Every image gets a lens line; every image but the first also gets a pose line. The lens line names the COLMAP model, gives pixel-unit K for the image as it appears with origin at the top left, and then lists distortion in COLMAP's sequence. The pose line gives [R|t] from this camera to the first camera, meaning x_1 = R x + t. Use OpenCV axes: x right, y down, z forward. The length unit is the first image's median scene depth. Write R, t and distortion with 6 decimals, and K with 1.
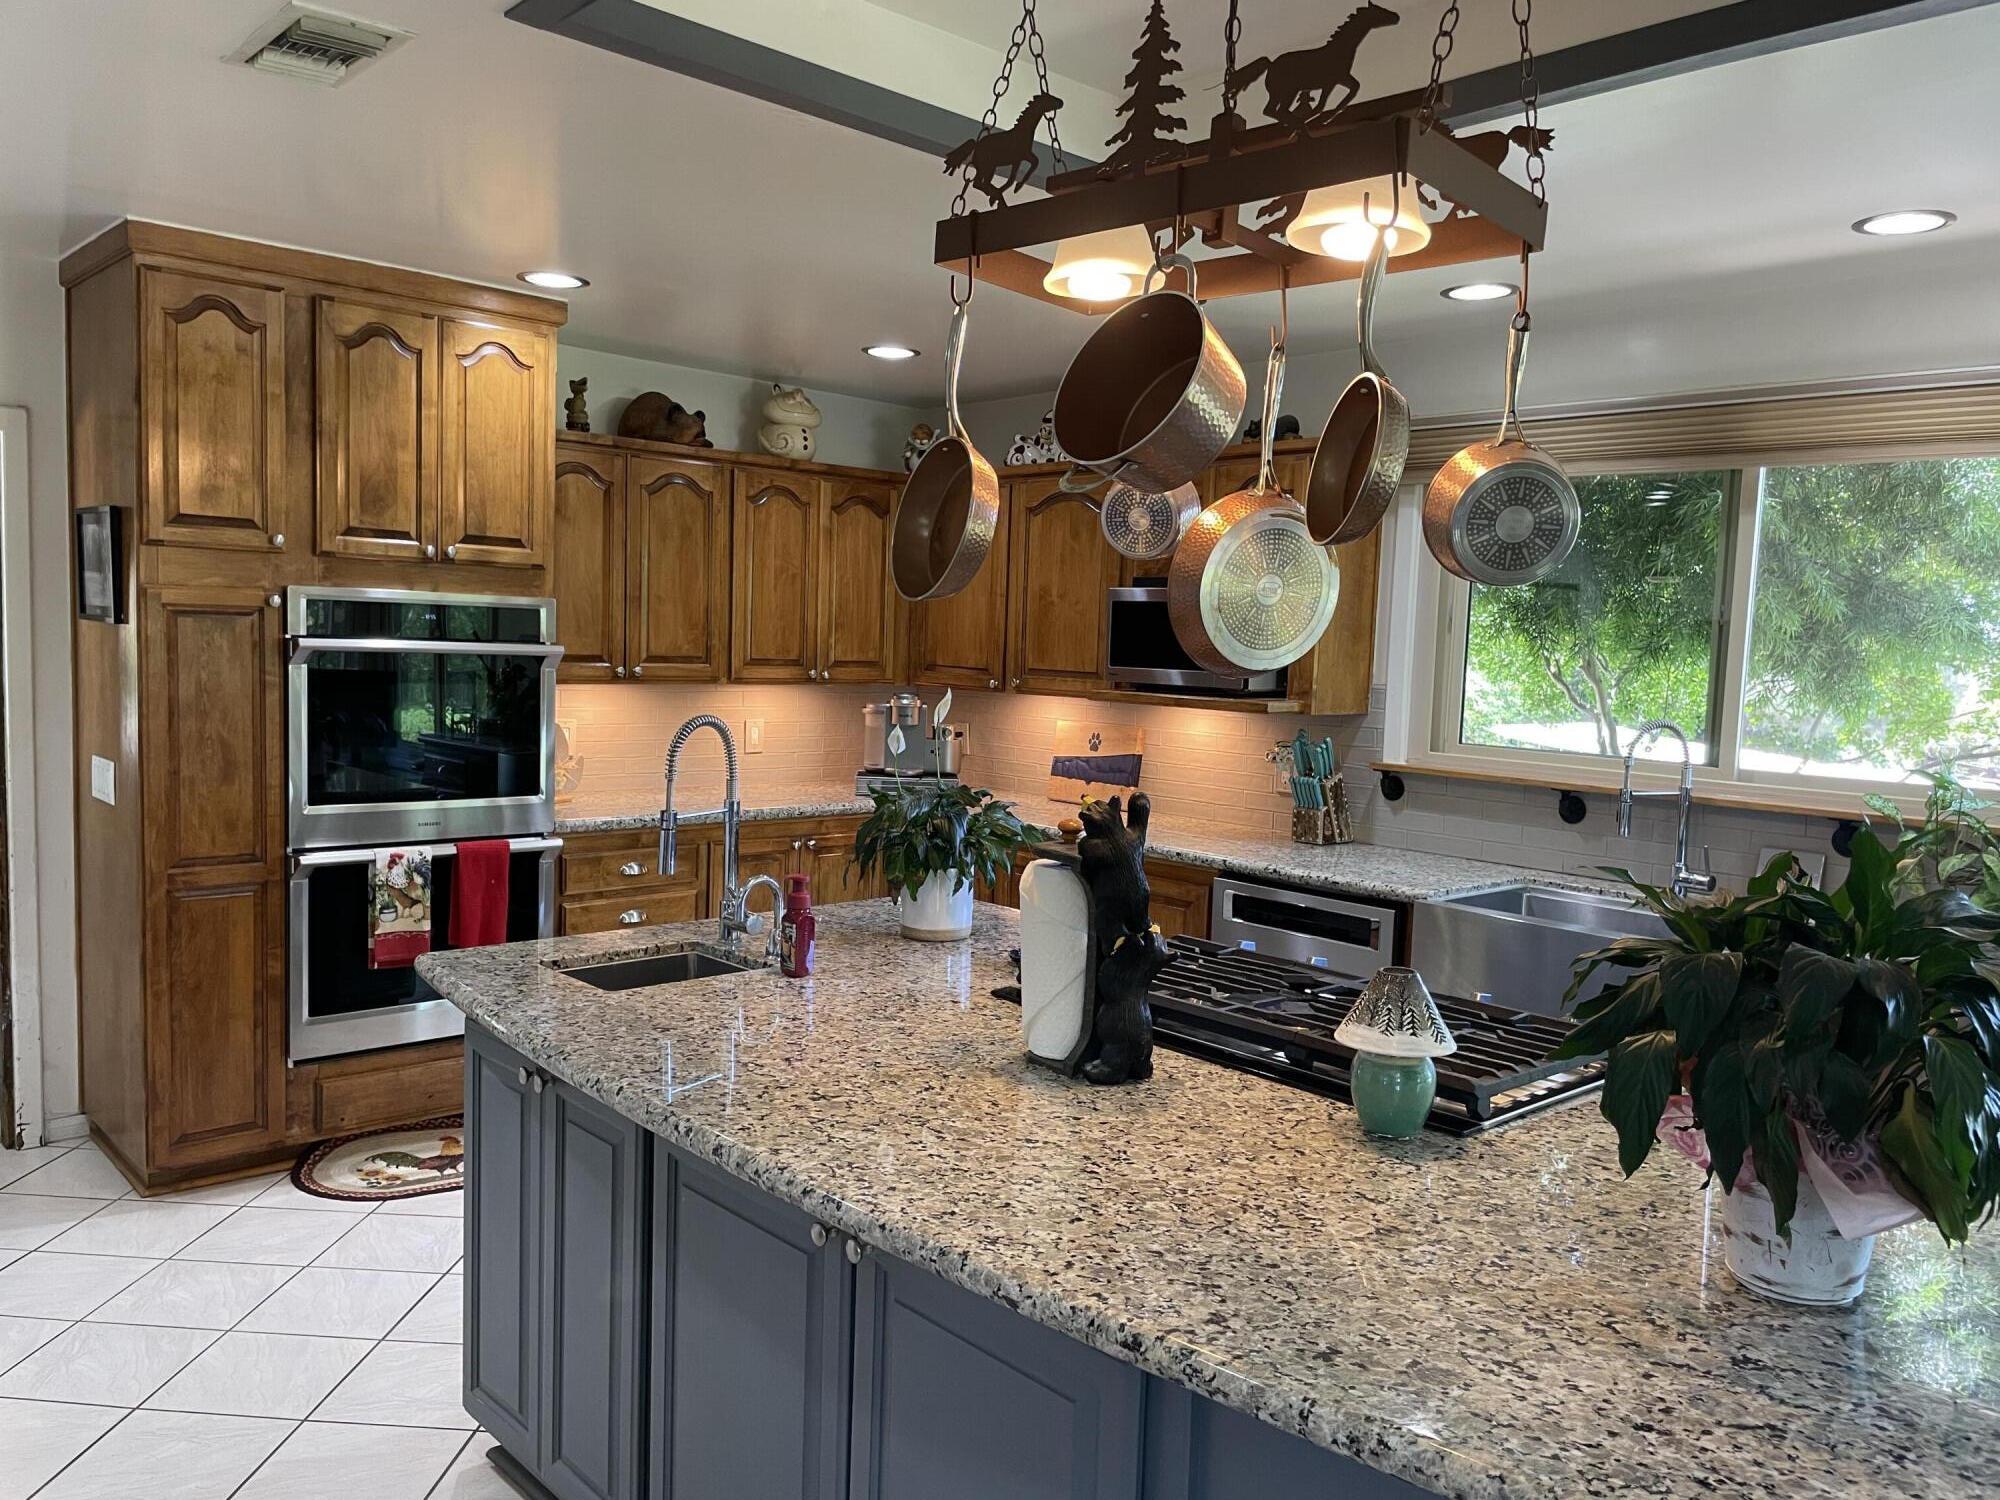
lens RADIAL K [[1521.7, 0, 994.4], [0, 1521.7, 763.0], [0, 0, 1]] dist [0.078175, -0.104767]
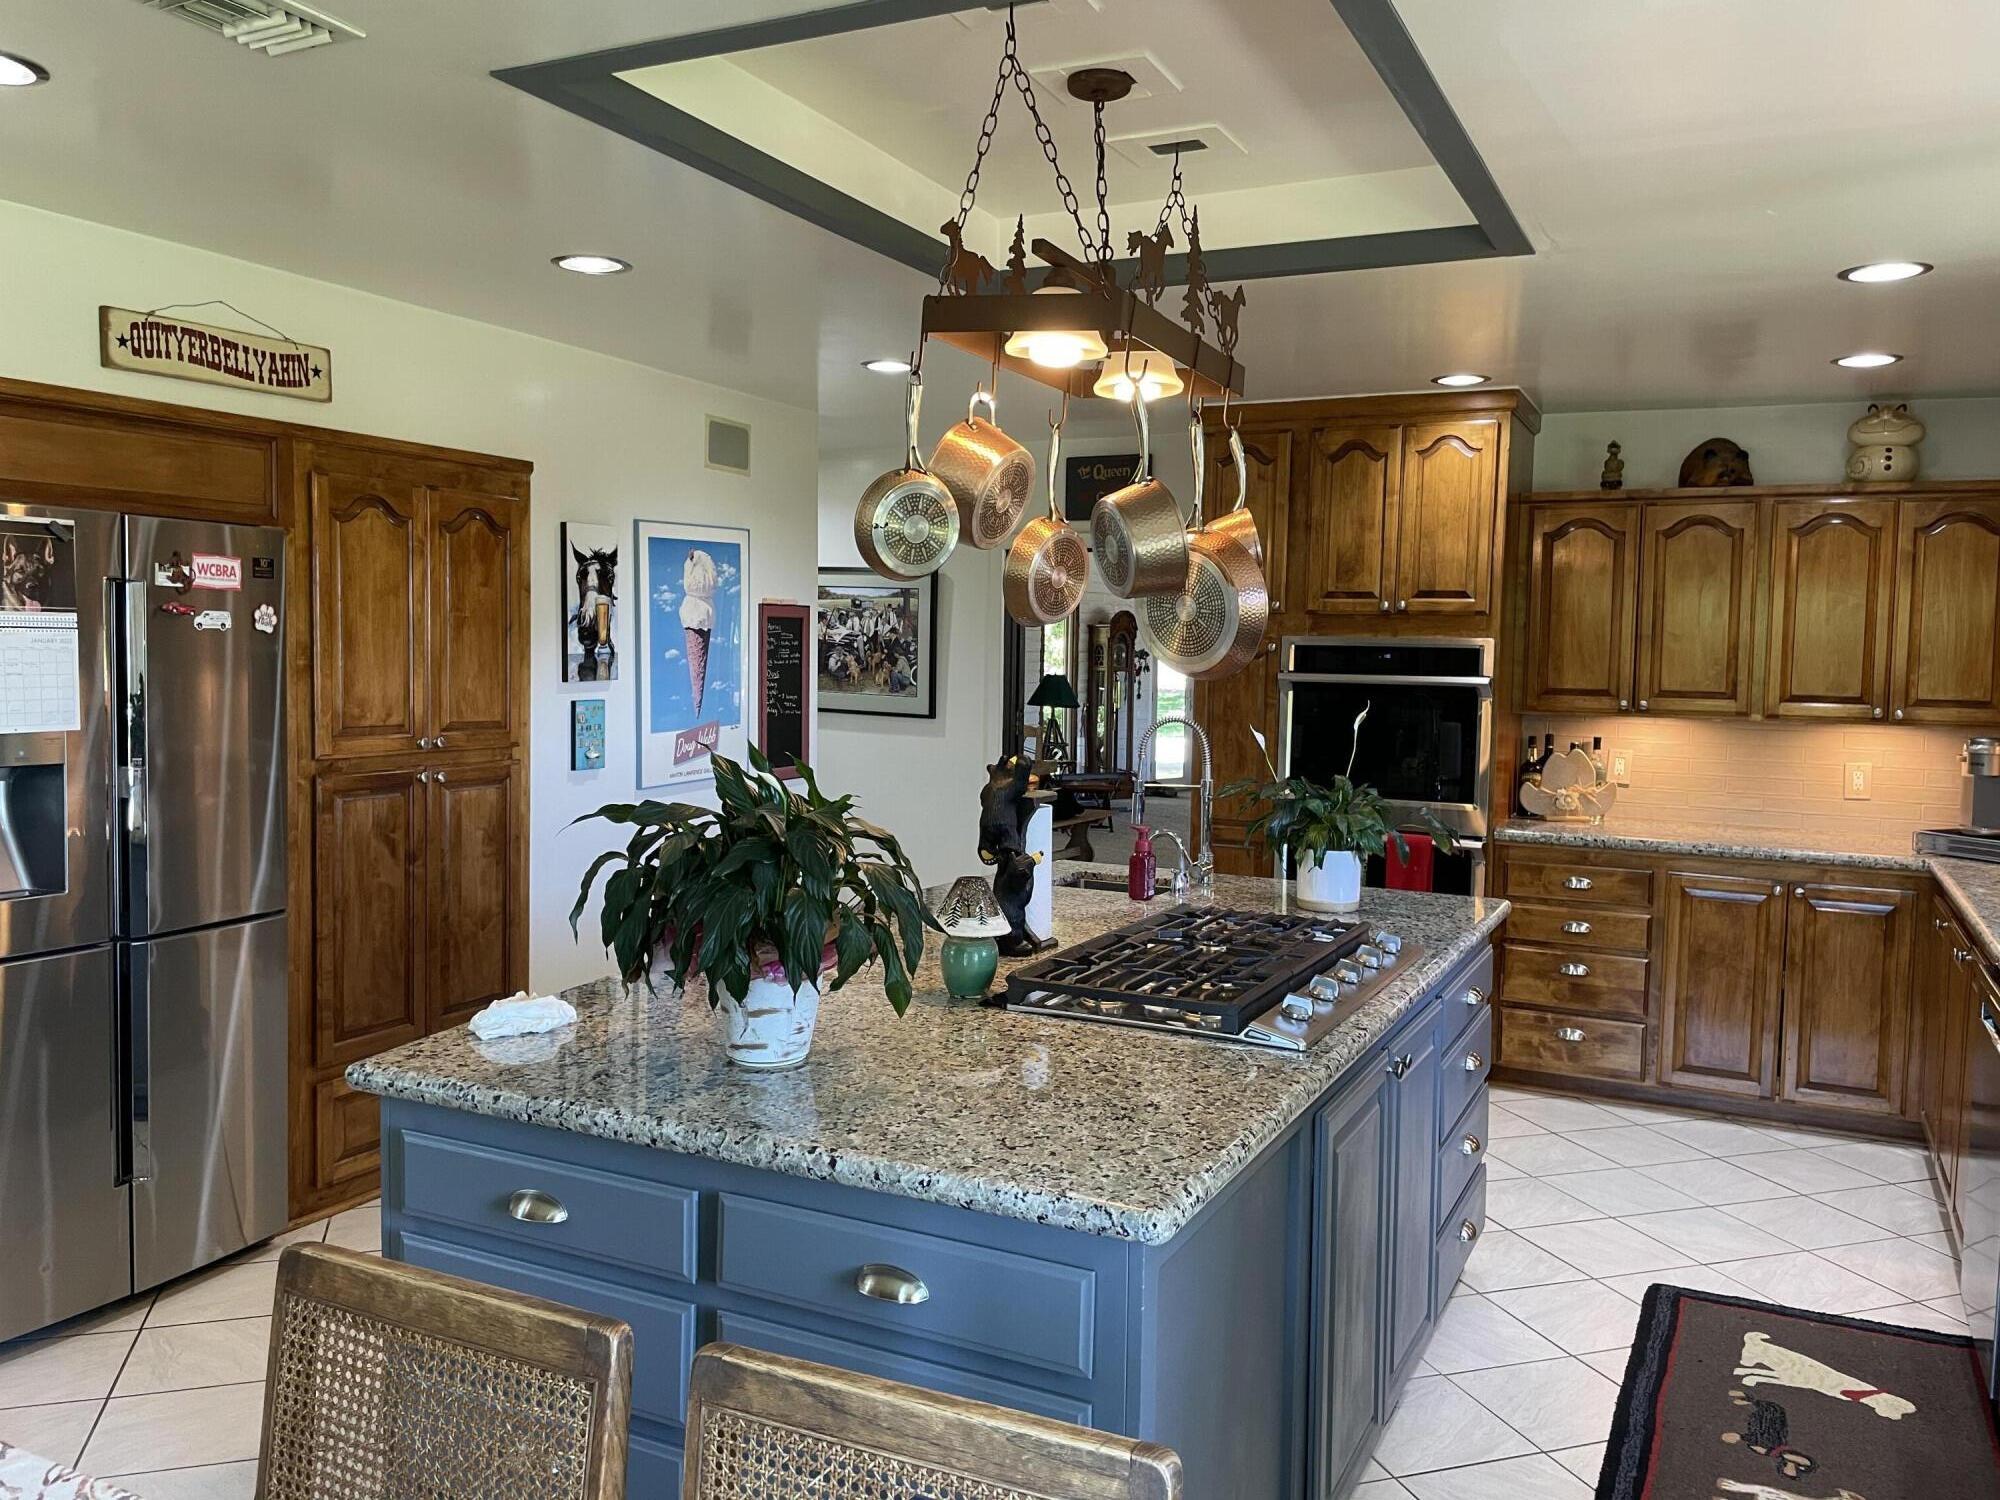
lens RADIAL K [[1521.7, 0, 1001.9], [0, 1521.7, 750.0], [0, 0, 1]] dist [0.078175, -0.104767]
pose [[0.363914, 0.037292, -0.930686, 0.710003], [-0.085116, 0.996349, 0.006641, 0.002343], [0.927535, 0.076800, 0.365760, 0.232853]]
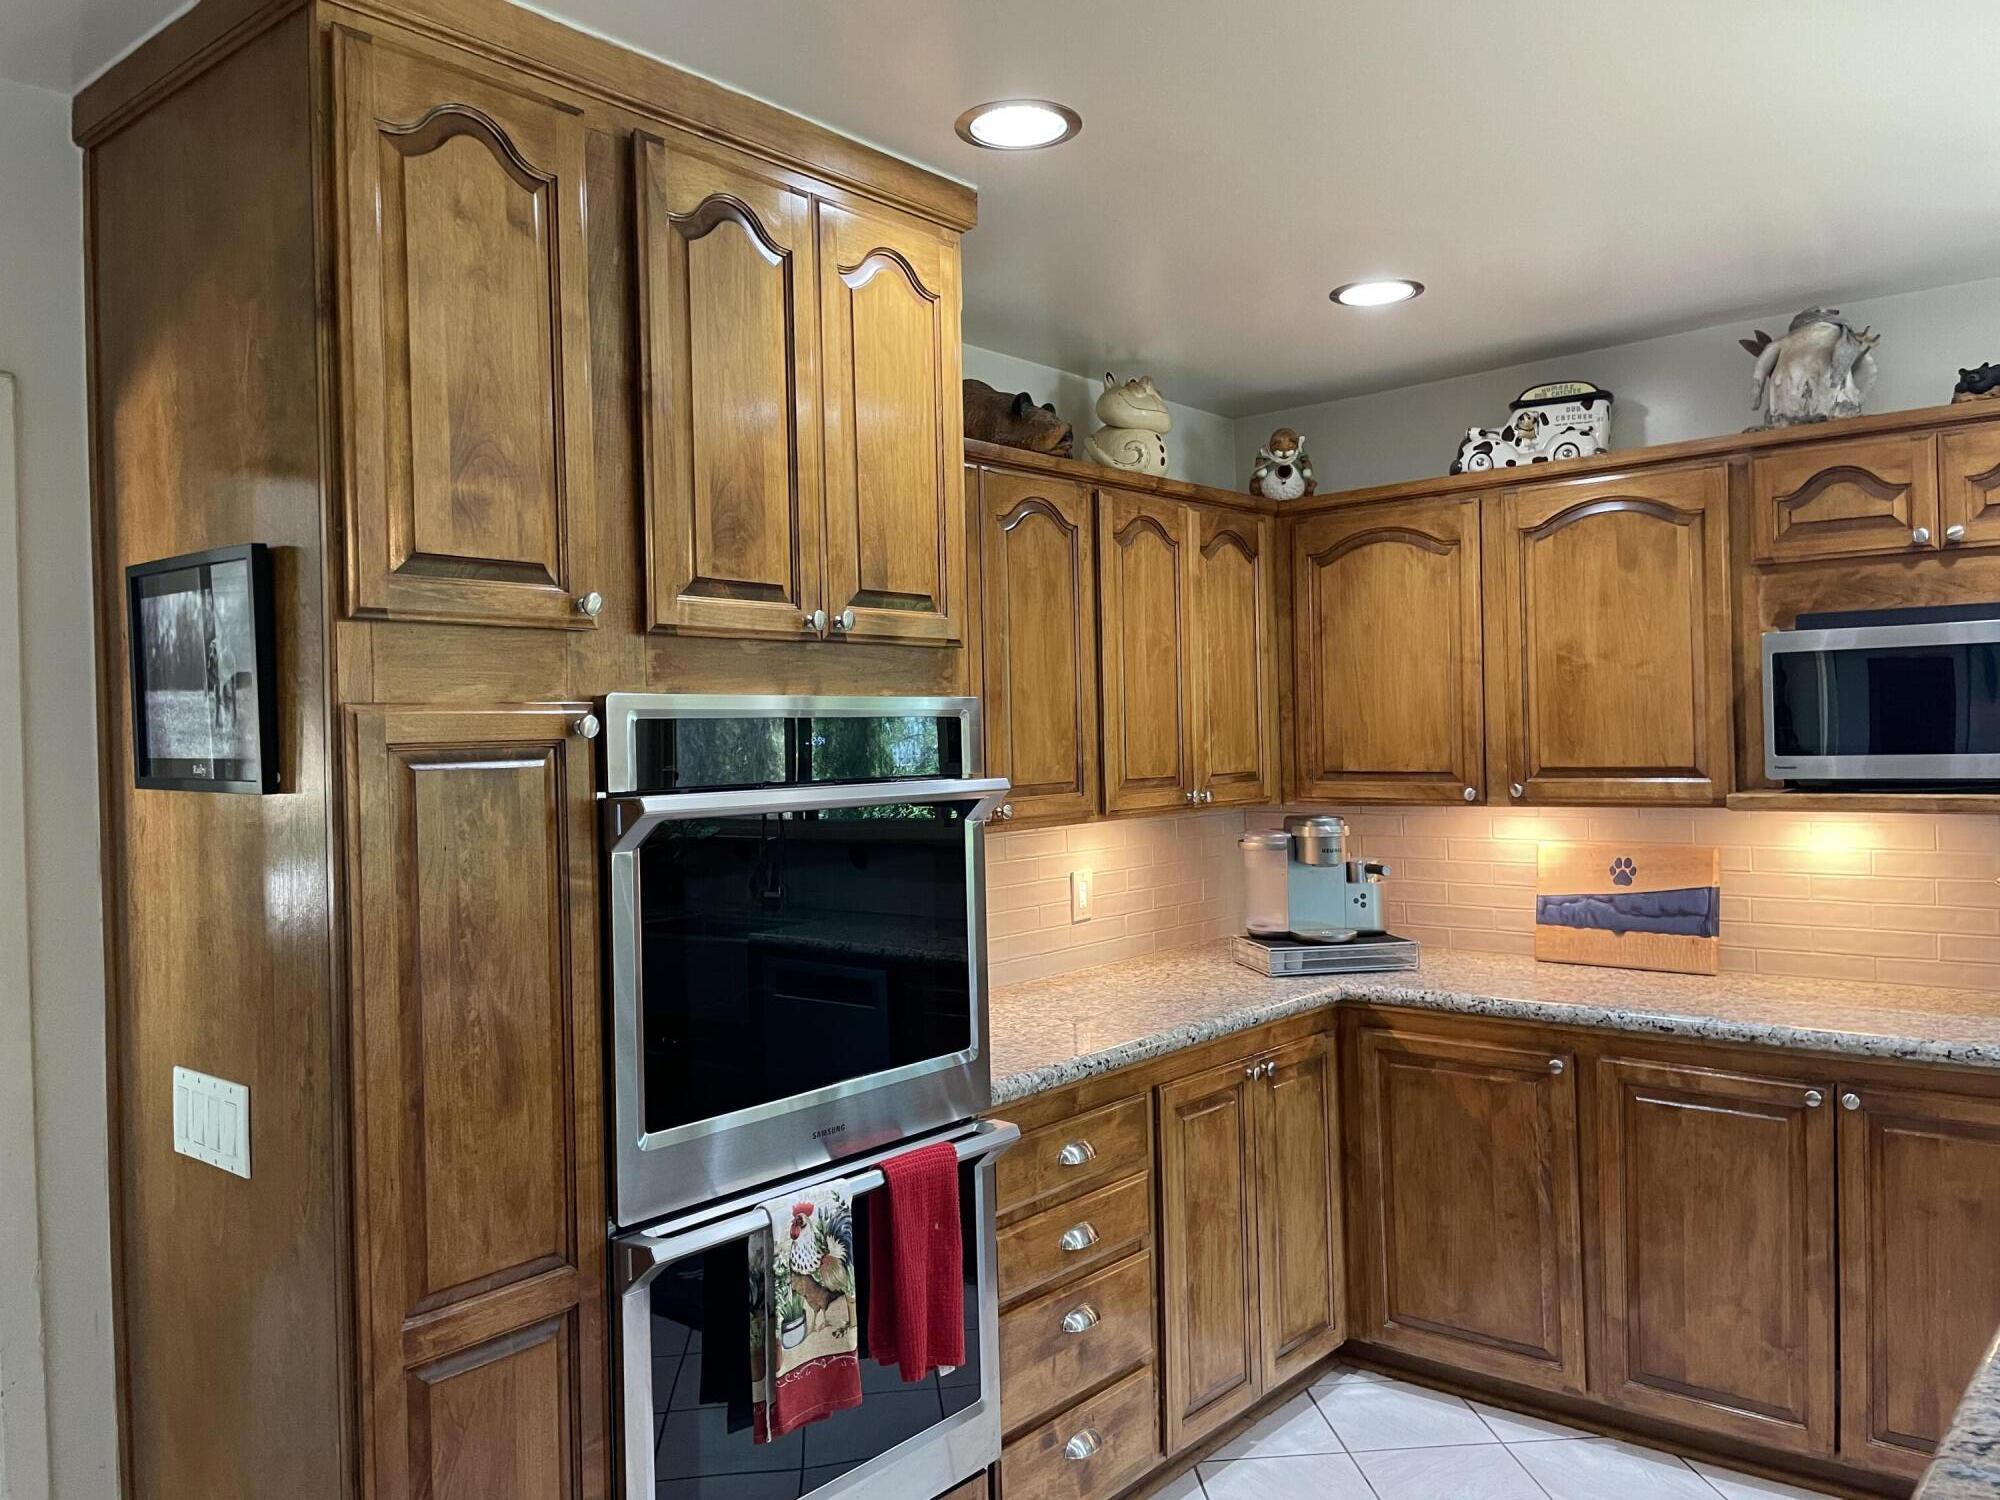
lens RADIAL K [[1521.7, 0, 1005.9], [0, 1521.7, 735.0], [0, 0, 1]] dist [0.078175, -0.104767]
pose [[0.989790, -0.060157, 0.129213, -0.367354], [0.070793, 0.994329, -0.079364, -0.049896], [-0.123706, 0.087701, 0.988436, 0.459591]]
